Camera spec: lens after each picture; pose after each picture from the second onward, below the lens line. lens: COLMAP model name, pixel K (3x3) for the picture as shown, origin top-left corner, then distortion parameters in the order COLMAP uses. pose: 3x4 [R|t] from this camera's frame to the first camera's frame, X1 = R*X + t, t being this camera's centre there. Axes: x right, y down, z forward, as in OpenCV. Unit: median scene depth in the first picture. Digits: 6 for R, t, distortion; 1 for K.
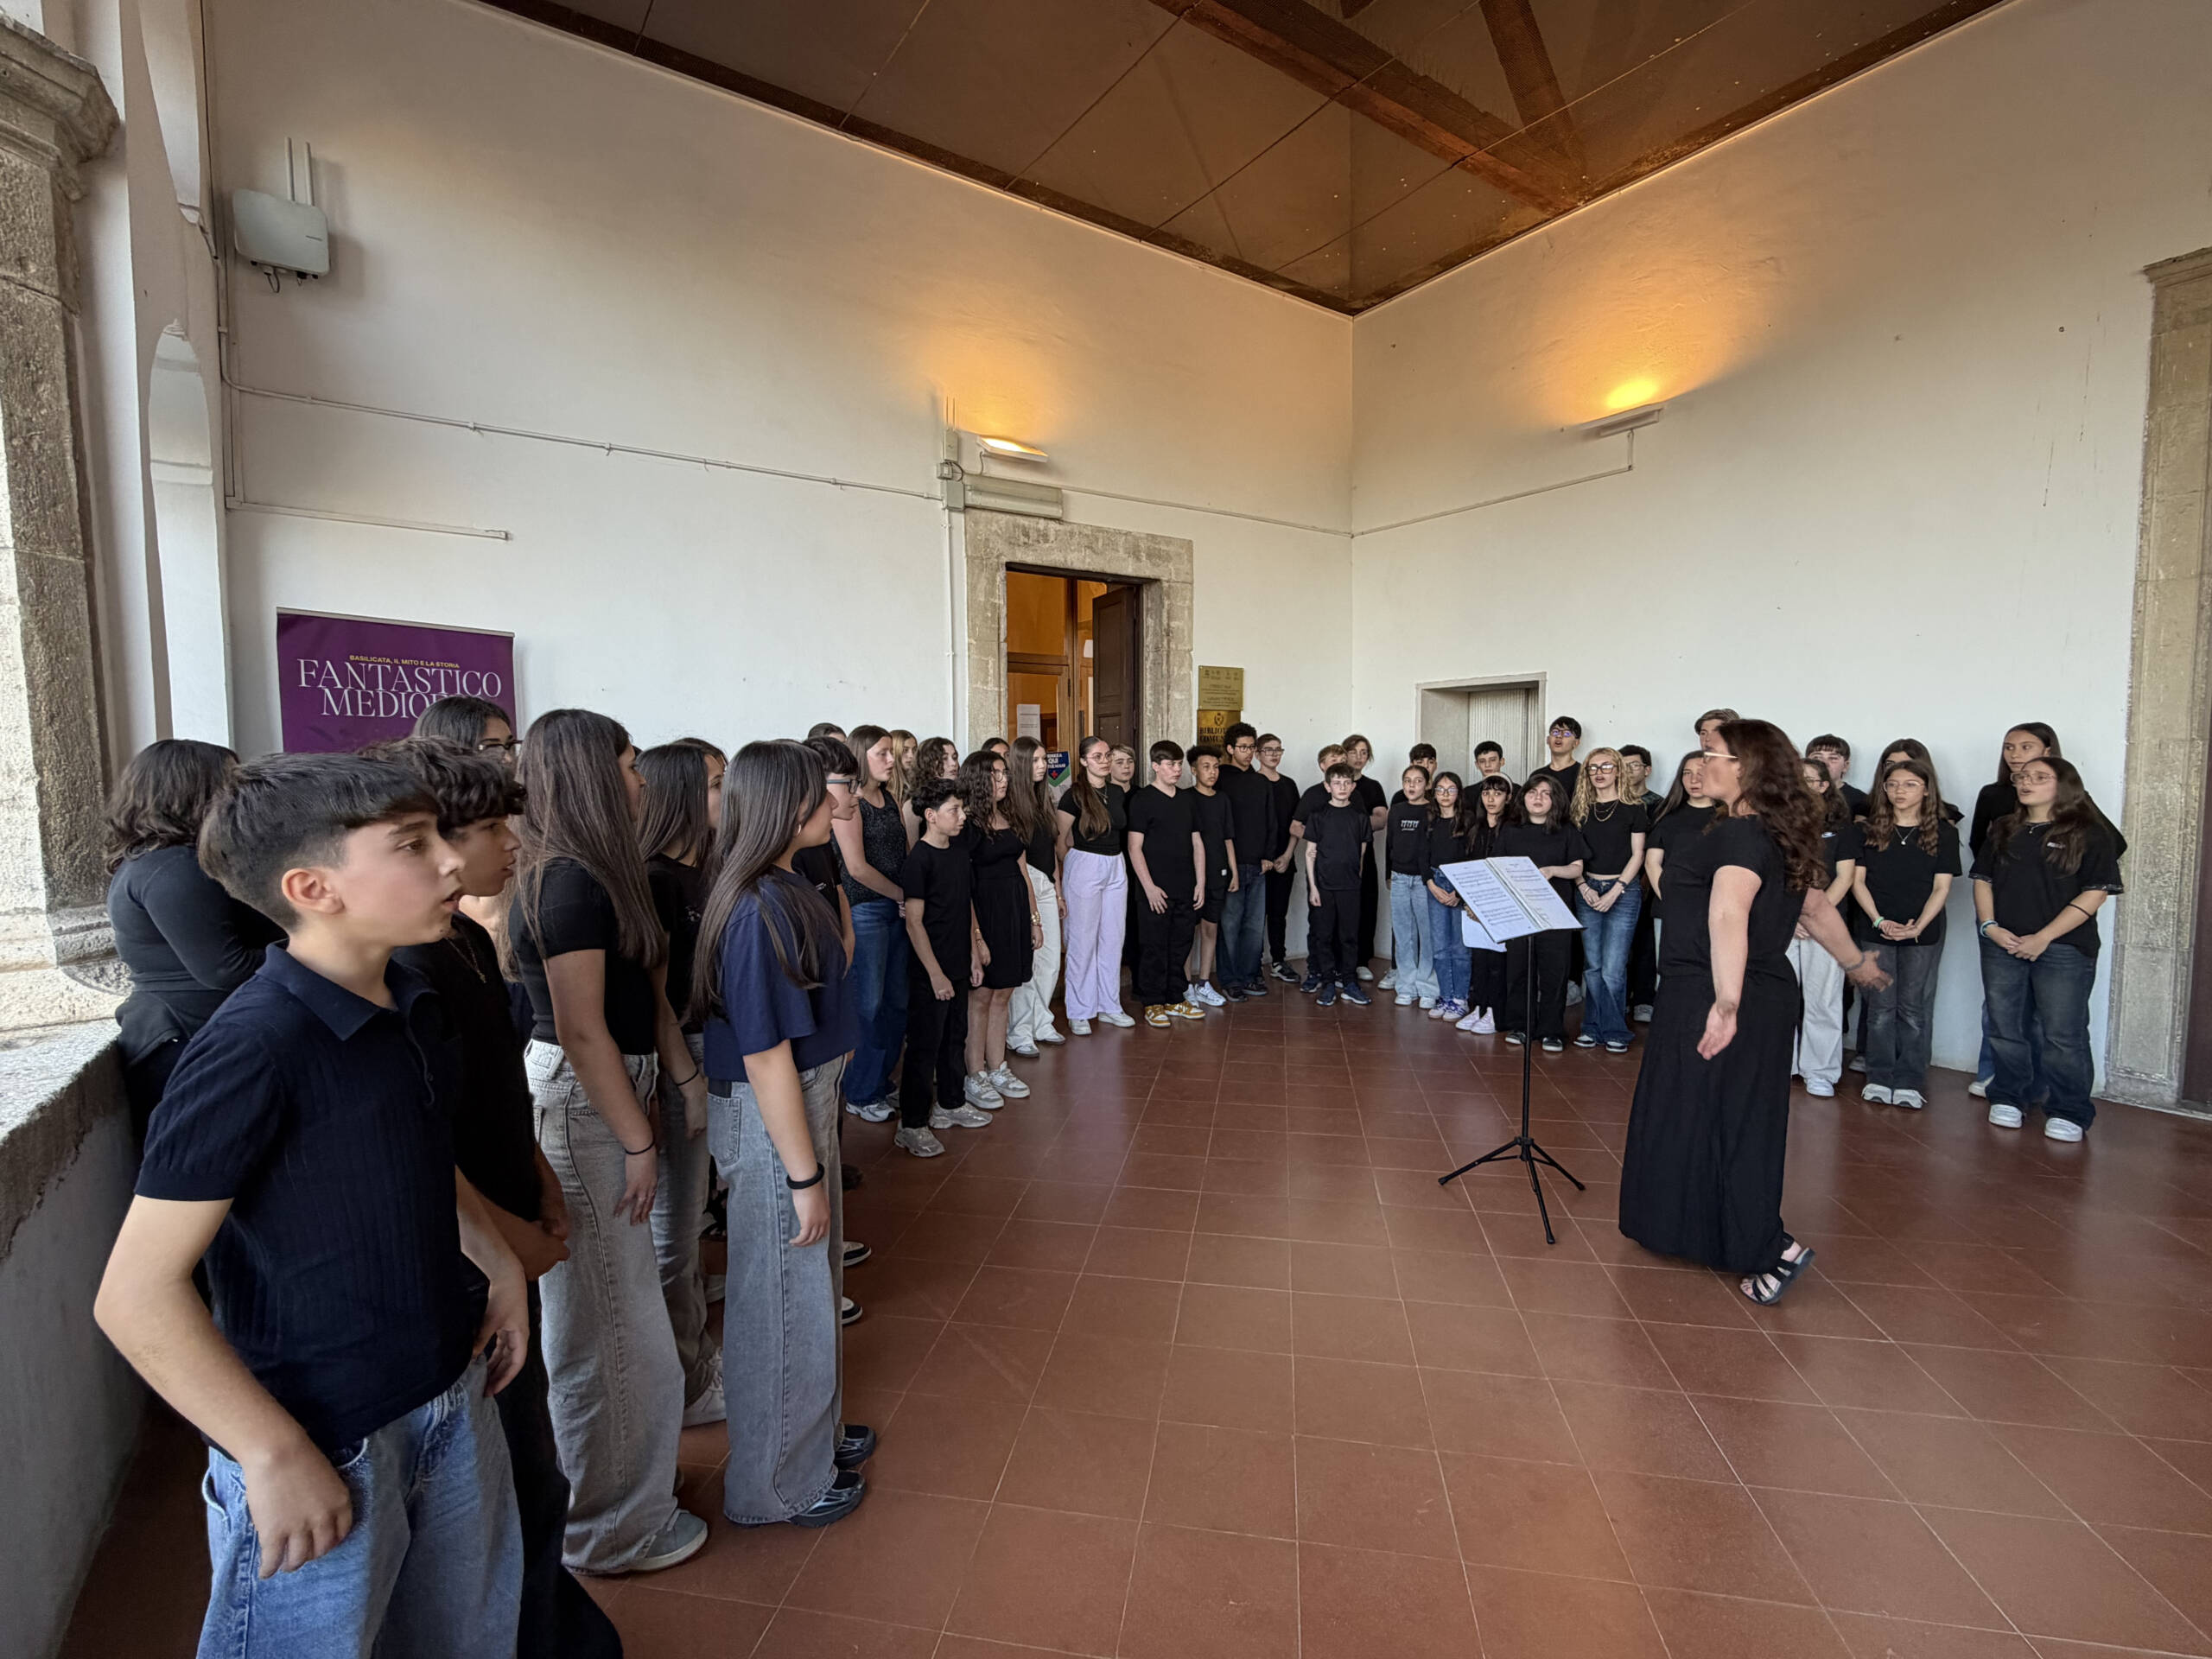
lens RADIAL K [[980.7, 0, 1106.0], [0, 980.7, 829.5], [0, 0, 1]] dist [-0.000624, 0.000148]
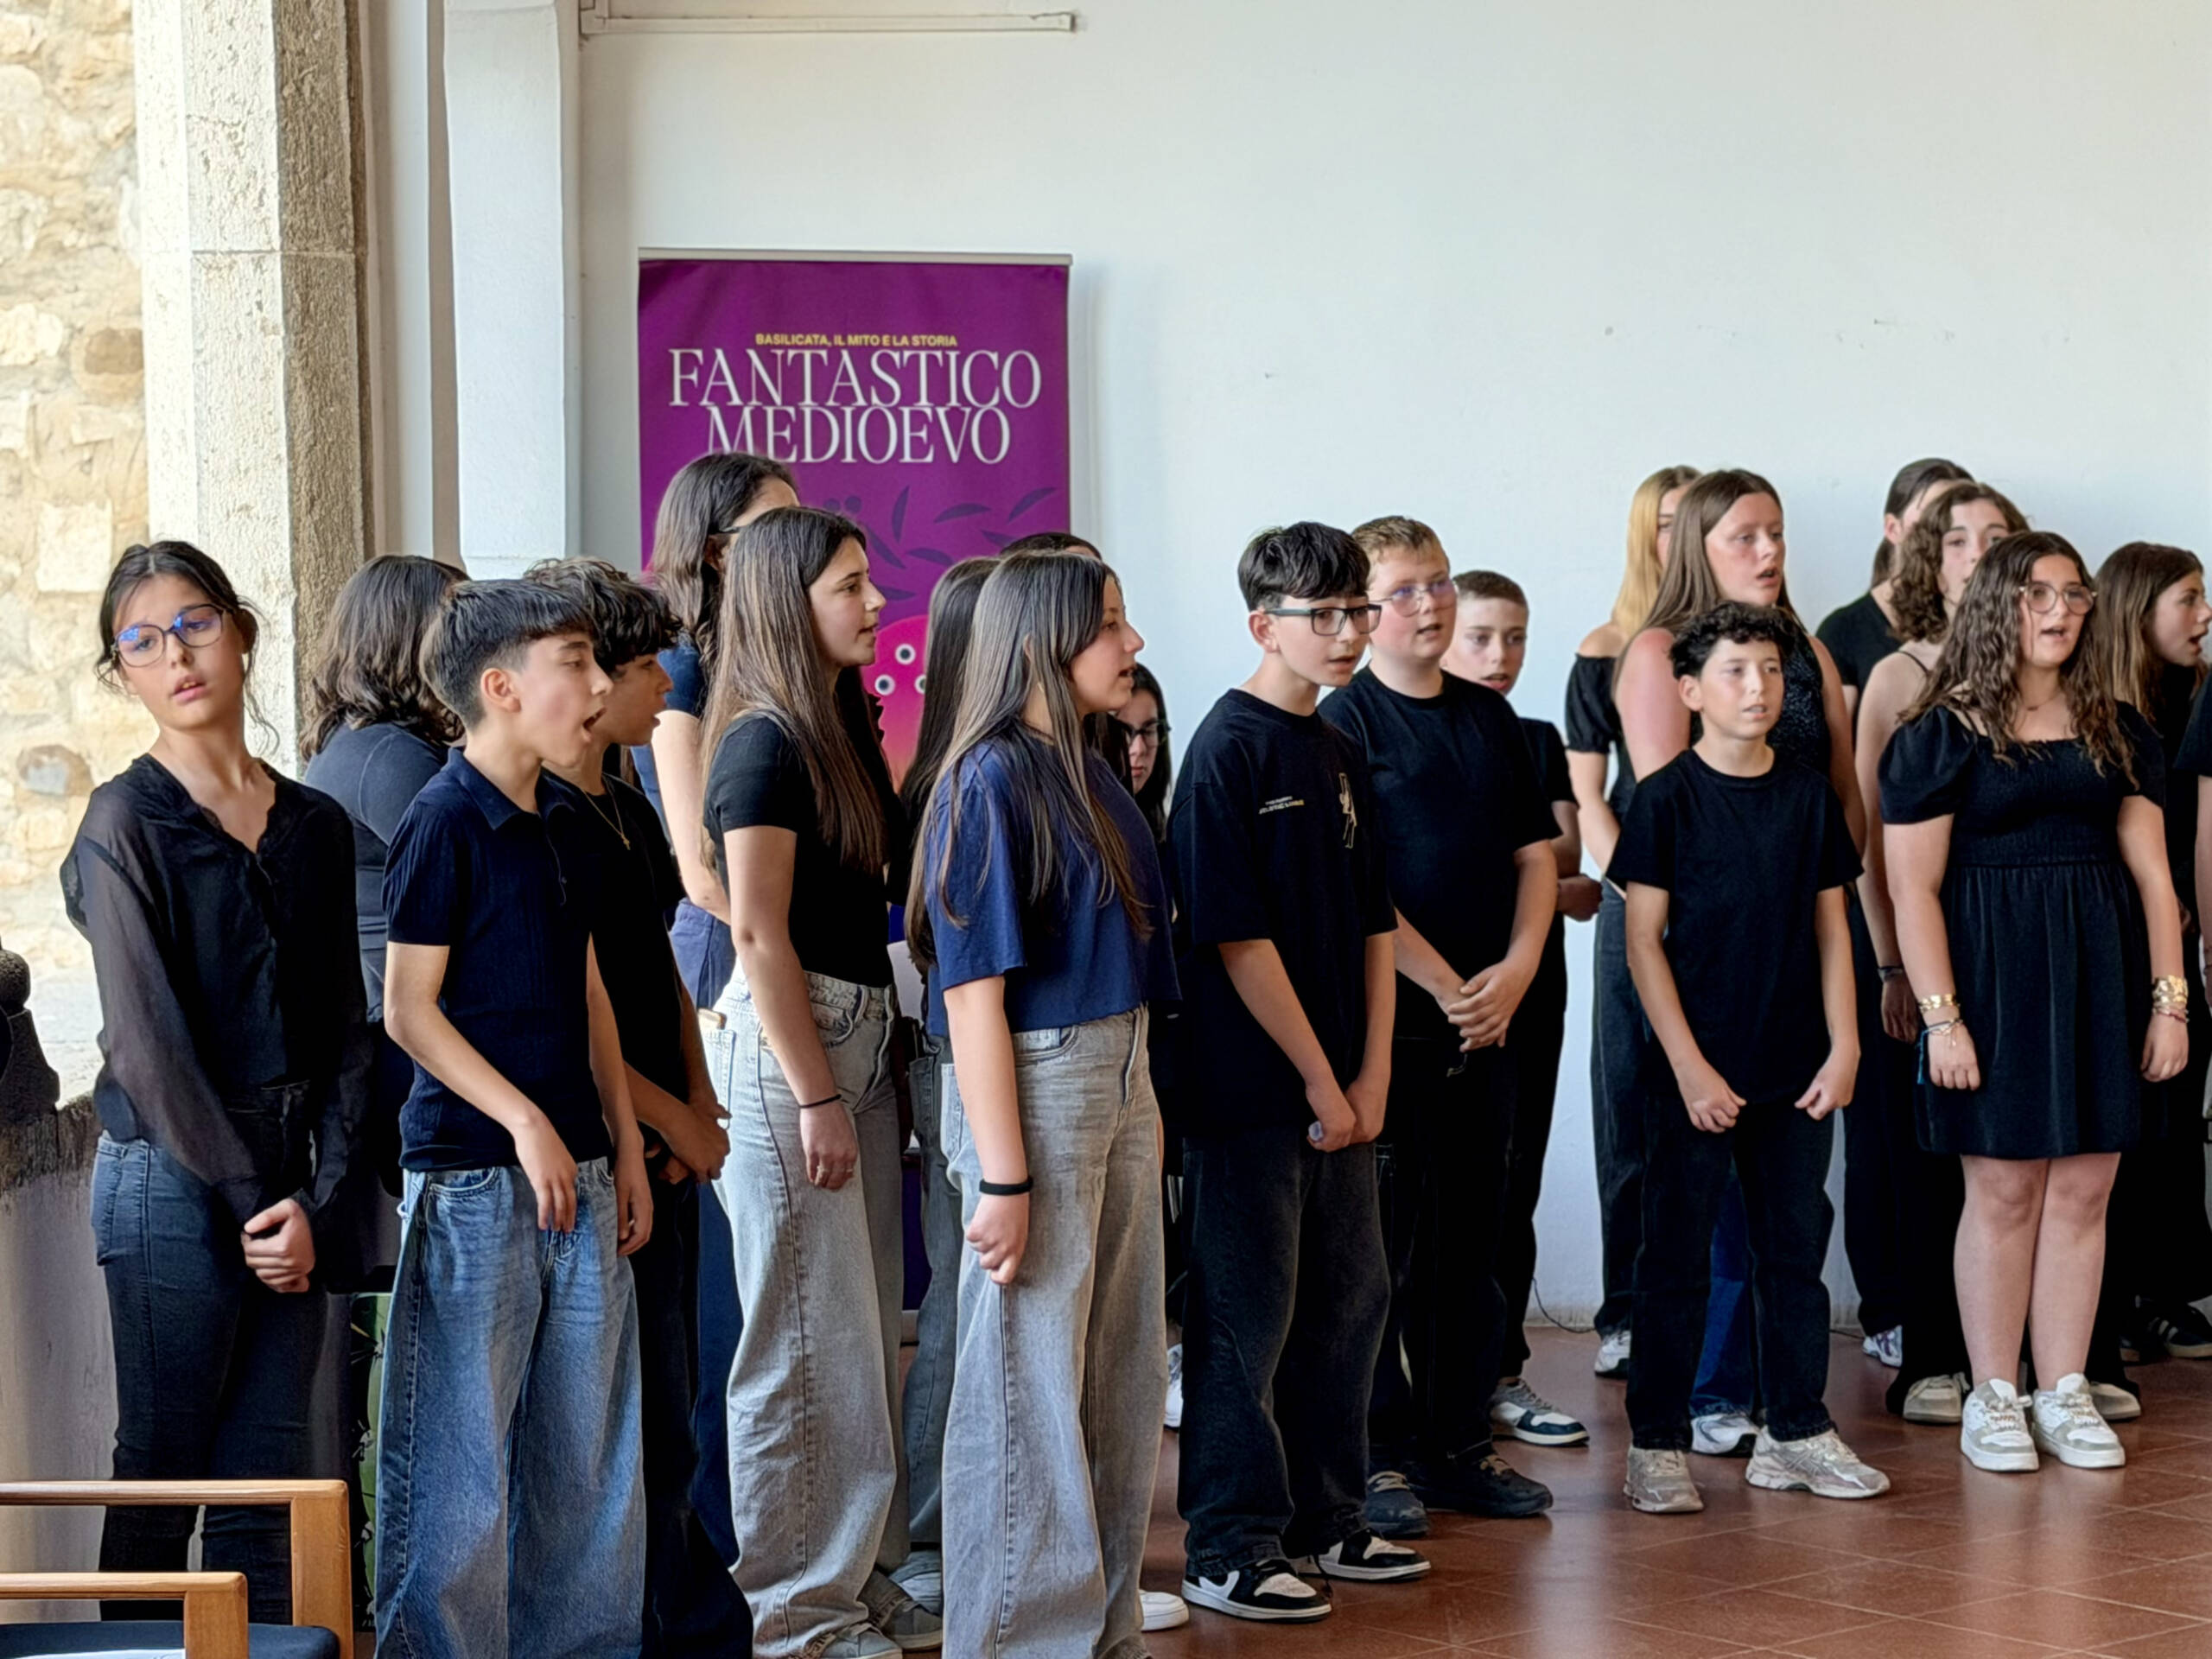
lens RADIAL K [[5254.5, 0, 1106.0], [0, 5254.5, 829.5], [0, 0, 1]] dist [0.143194, 0.596051]
pose [[0.779539, 0.033753, -0.625443, 0.666406], [-0.037398, 0.999274, 0.007315, 0.025605], [0.625236, 0.017688, 0.780235, -0.608234]]
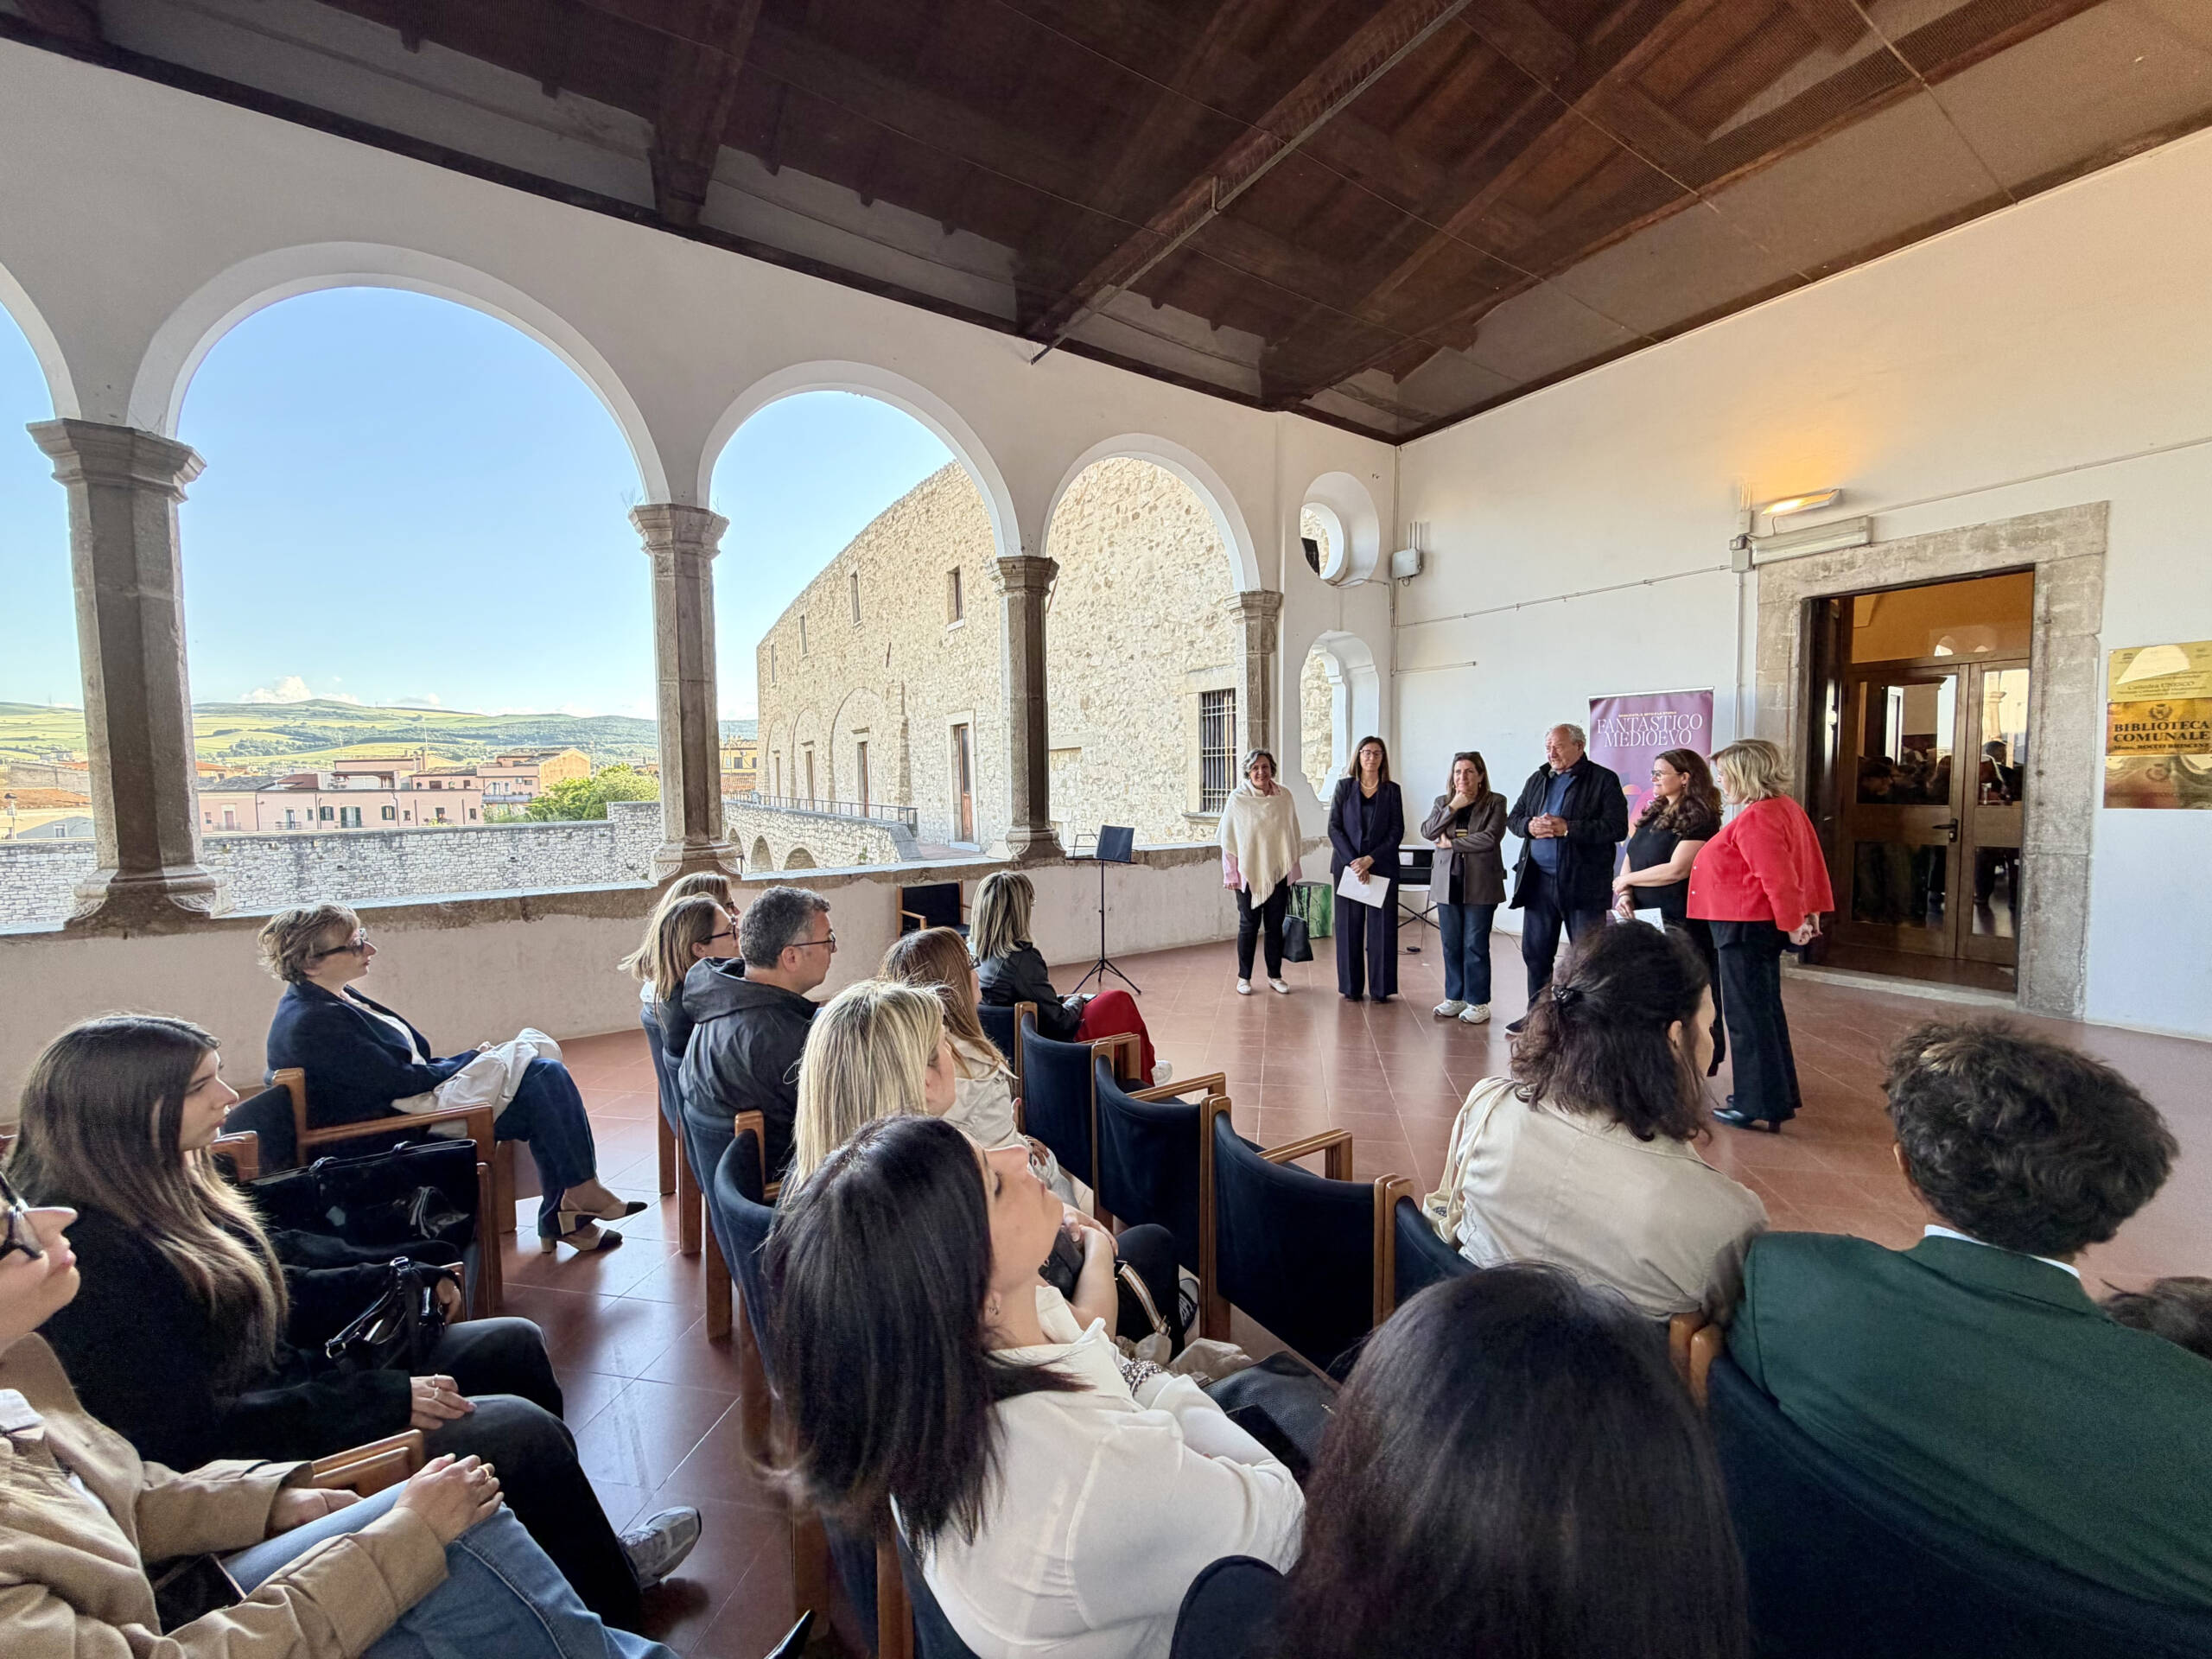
lens RADIAL K [[882.6, 0, 1099.7], [0, 882.6, 825.4], [0, 0, 1]] dist [0.004593, -0.001149]
pose [[-0.029712, 0.061541, -0.997662, 1.041384], [-0.055311, 0.996472, 0.063115, -0.024393], [0.998027, 0.057057, -0.026203, 0.216223]]
